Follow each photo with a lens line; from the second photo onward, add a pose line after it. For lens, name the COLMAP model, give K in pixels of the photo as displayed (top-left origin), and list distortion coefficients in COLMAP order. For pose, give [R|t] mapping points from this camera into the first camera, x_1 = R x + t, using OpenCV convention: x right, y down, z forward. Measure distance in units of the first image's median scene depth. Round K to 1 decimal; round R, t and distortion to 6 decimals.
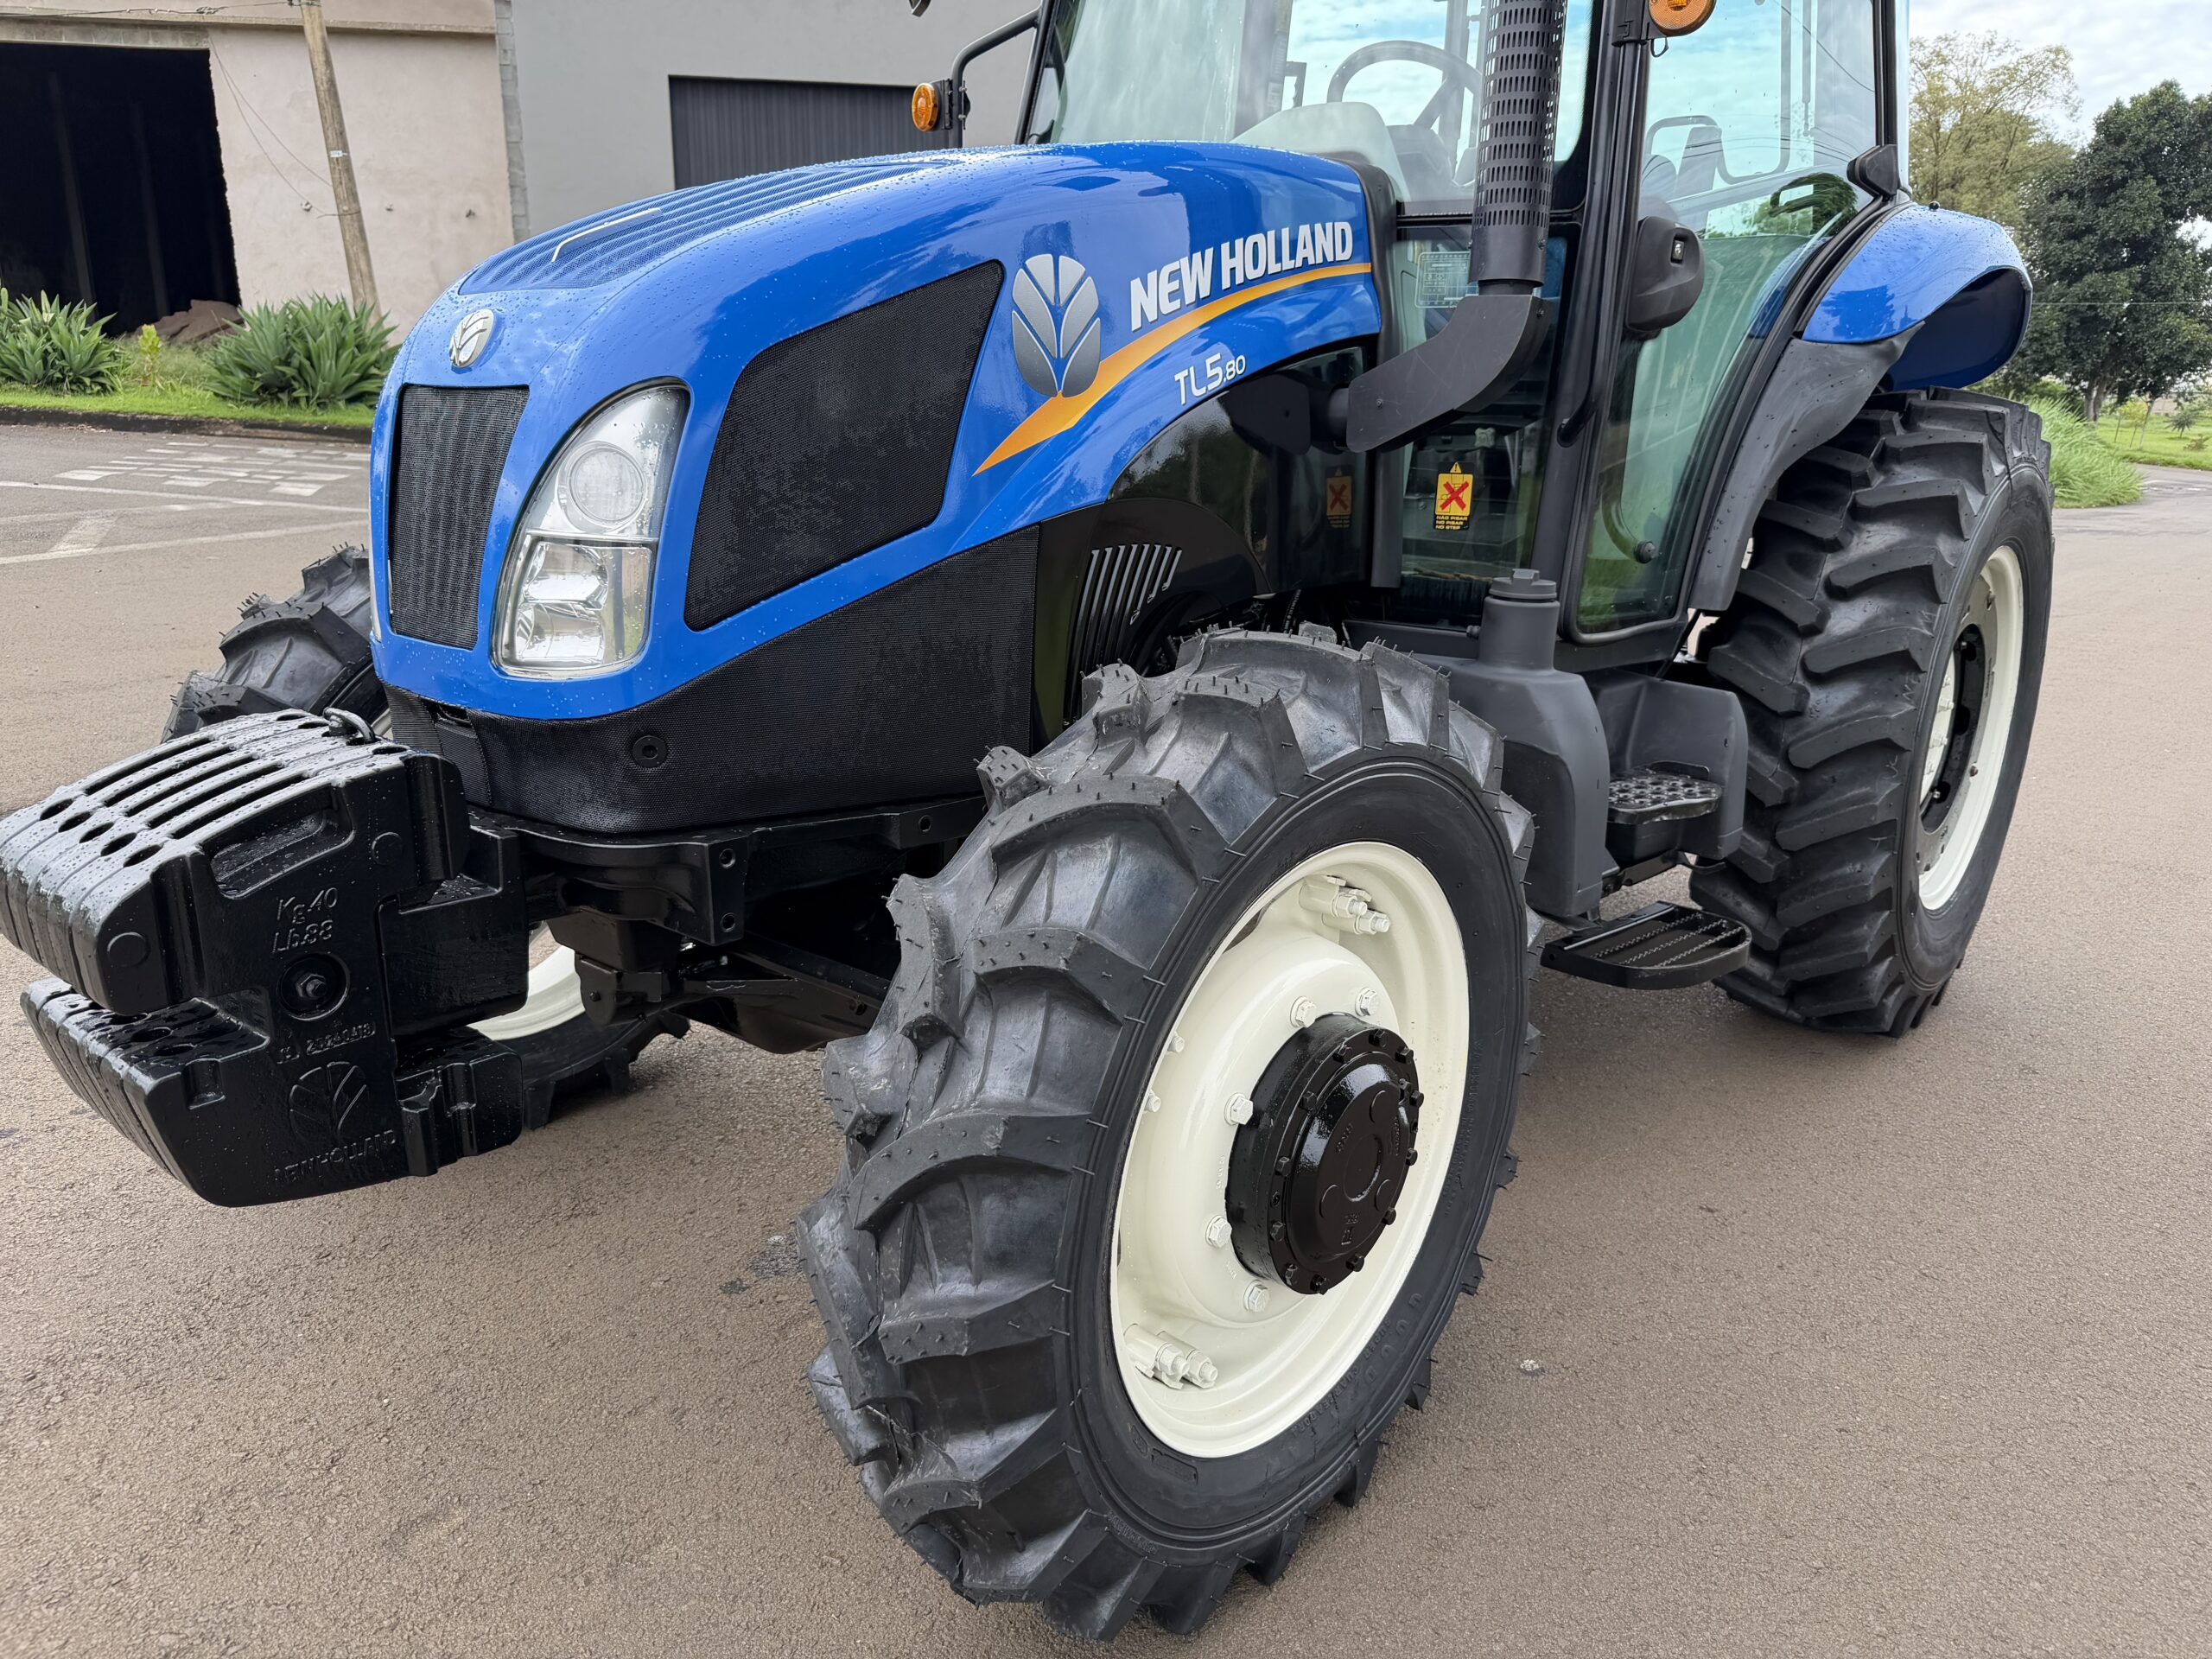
lens RADIAL K [[1557.5, 0, 1110.2], [0, 1557.5, 837.6], [0, 0, 1]] dist [0.047121, -0.068461]
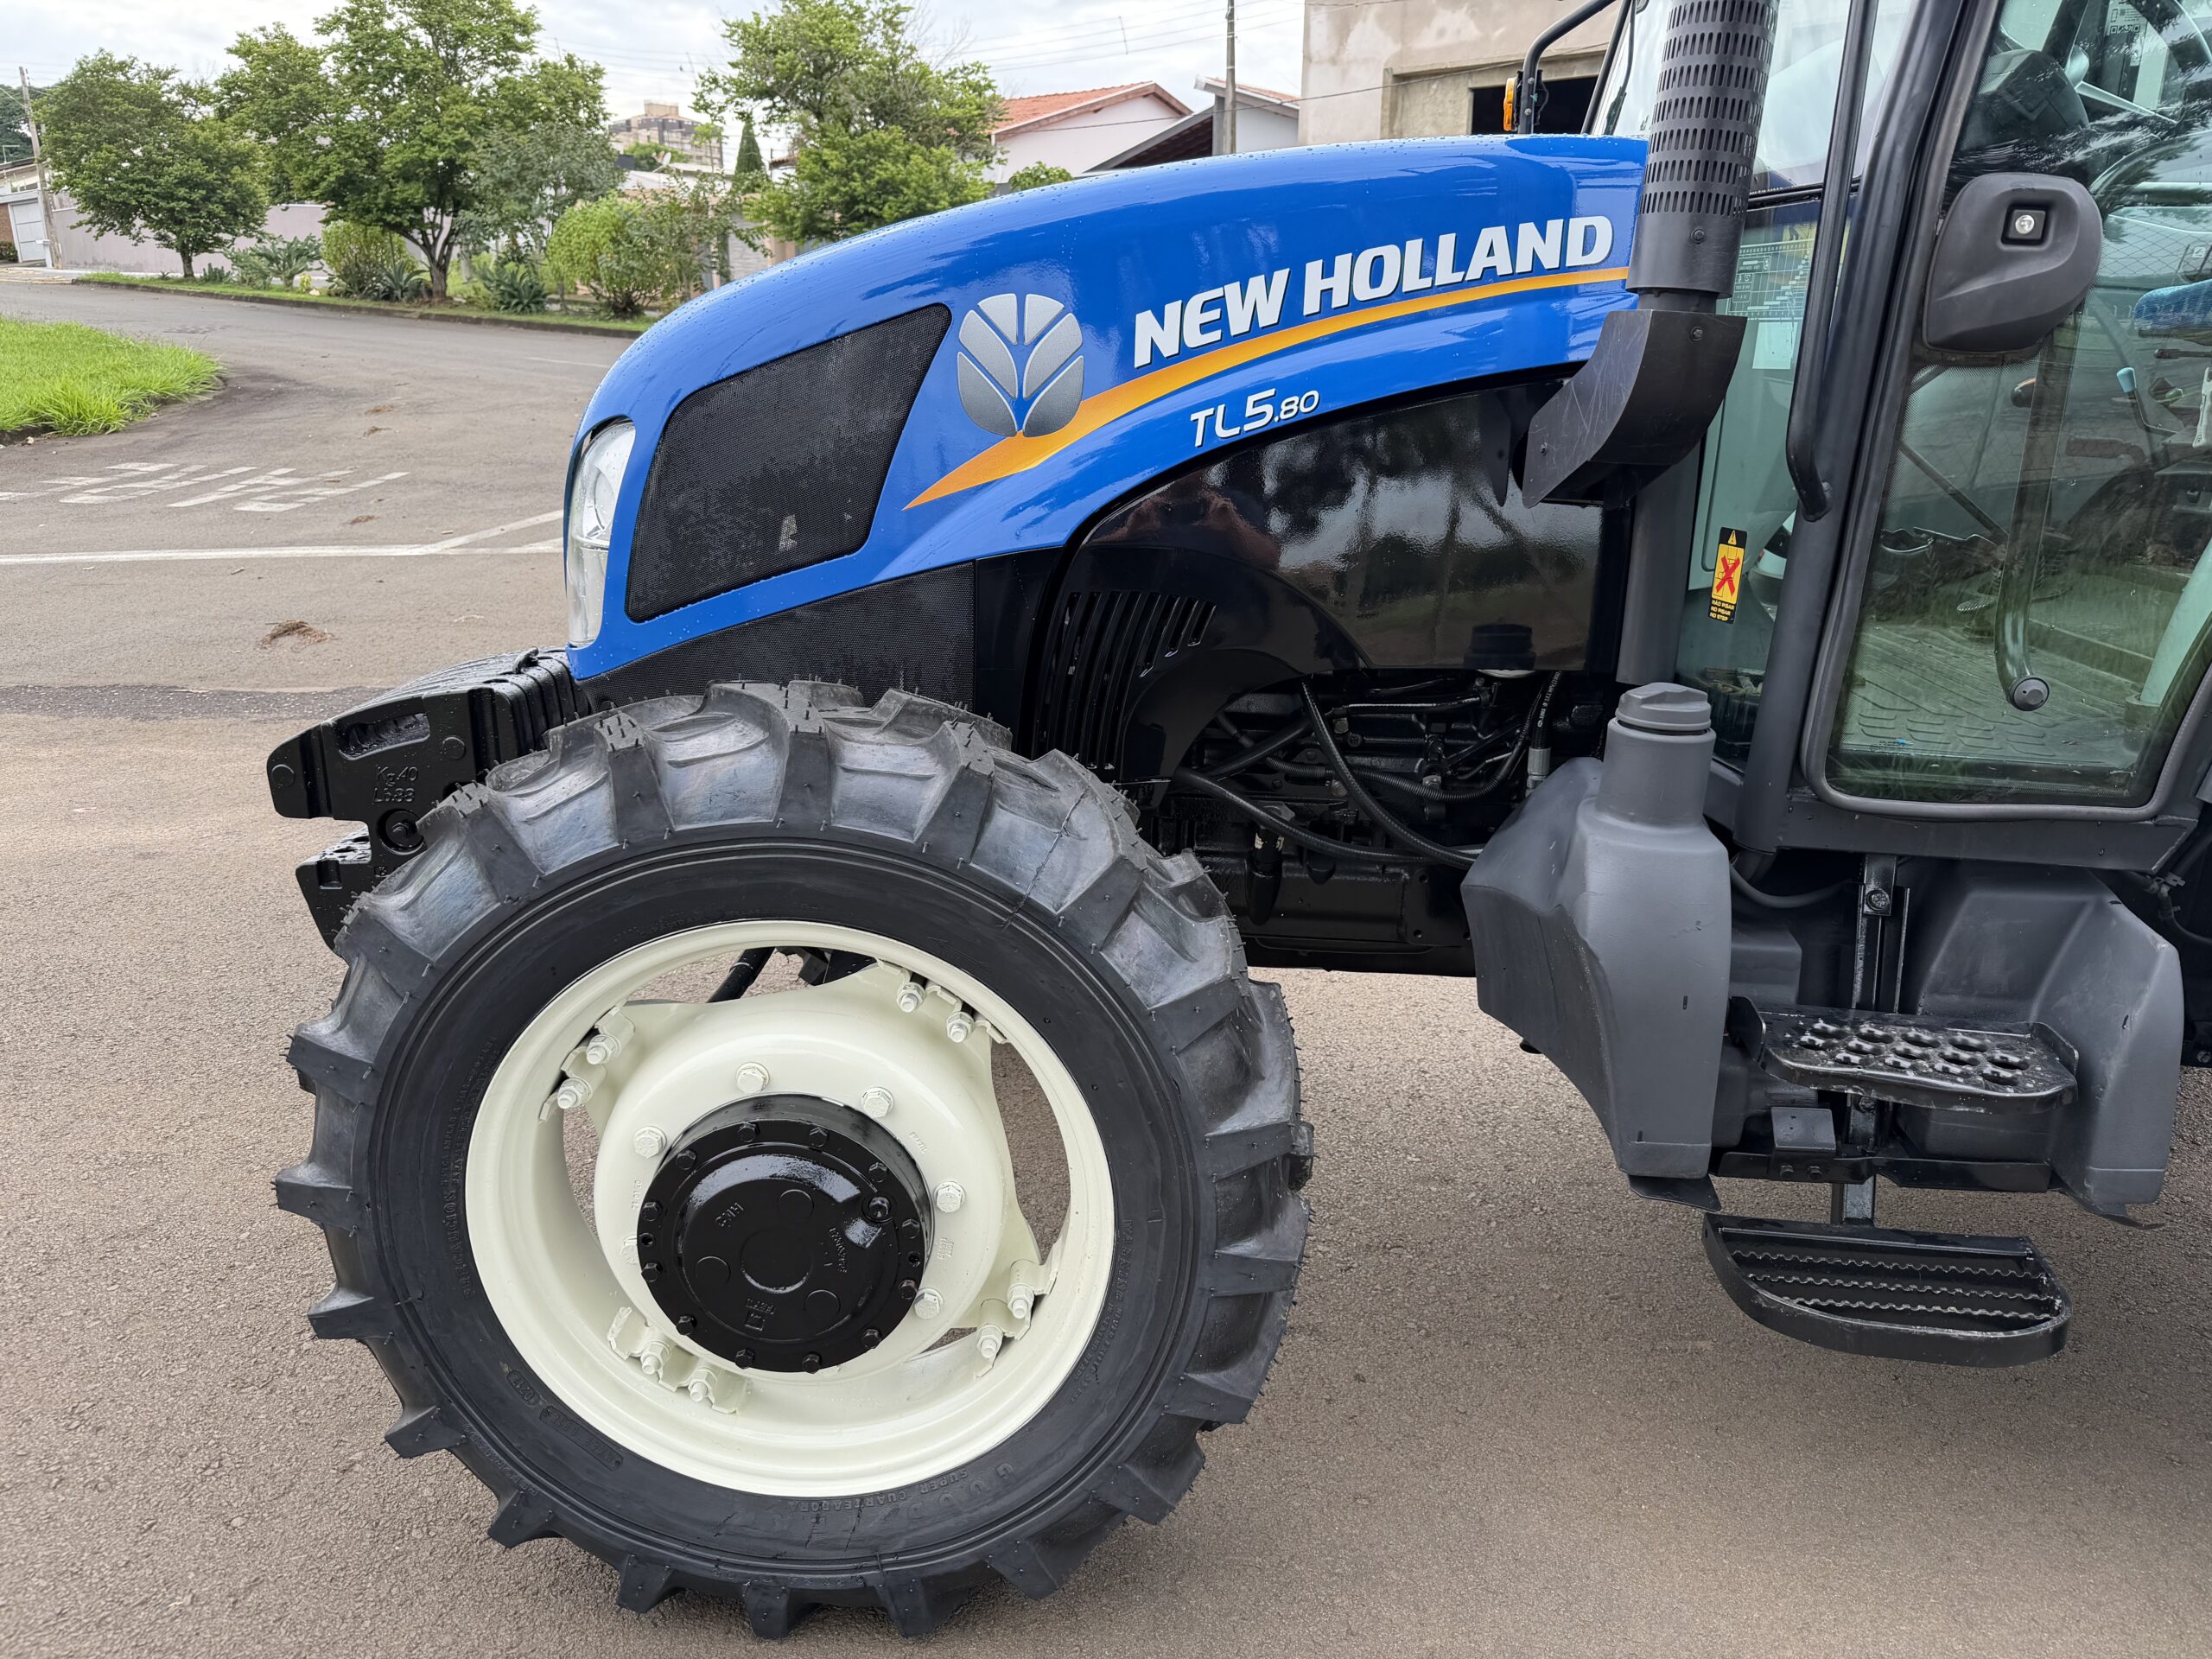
lens RADIAL K [[1541.2, 0, 1093.3], [0, 1541.2, 803.6], [0, 0, 1]] dist [0.077618, -0.099497]
pose [[0.638570, 0.202957, -0.742319, 0.674179], [-0.210789, 0.973835, 0.084927, -0.129195], [0.740133, 0.102240, 0.664643, 0.353026]]
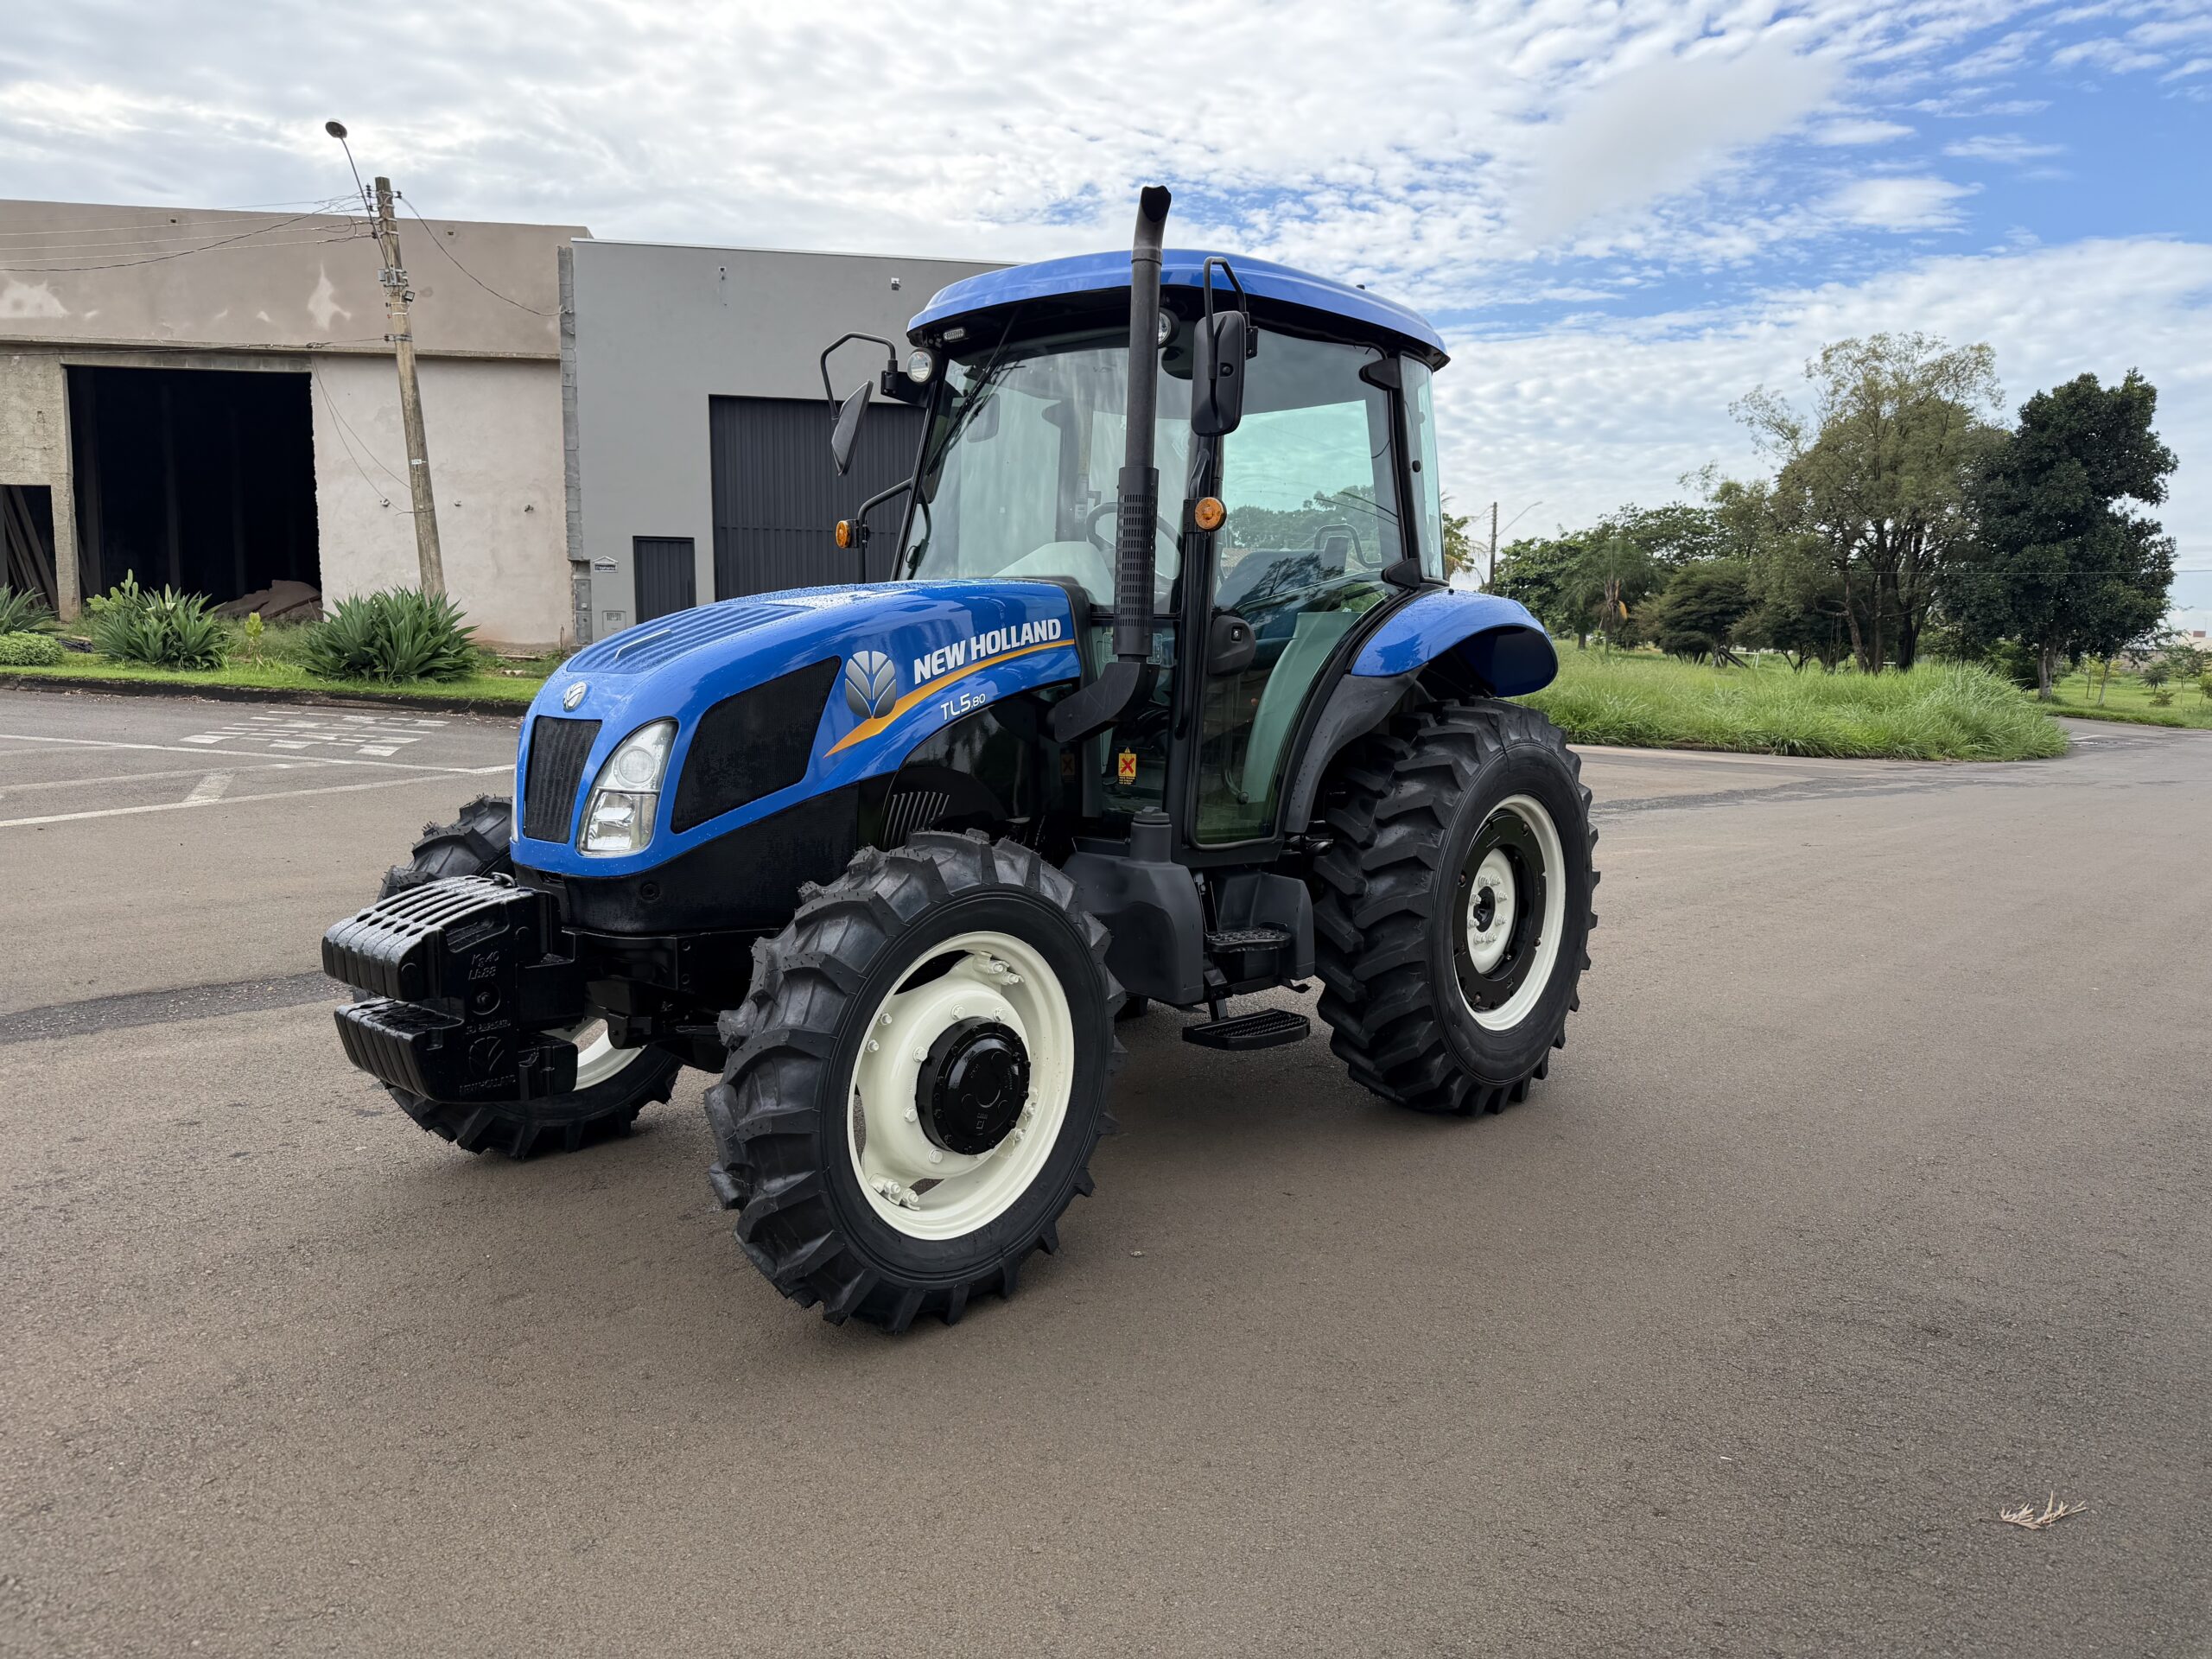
lens RADIAL K [[1546.4, 0, 1106.0], [0, 1546.4, 829.5], [0, 0, 1]] dist [0.128696, -0.199794]
pose [[0.999890, -0.000538, -0.014817, 0.252367], [-0.001882, 0.986645, -0.162872, 0.148741], [0.014707, 0.162882, 0.986536, -0.777539]]
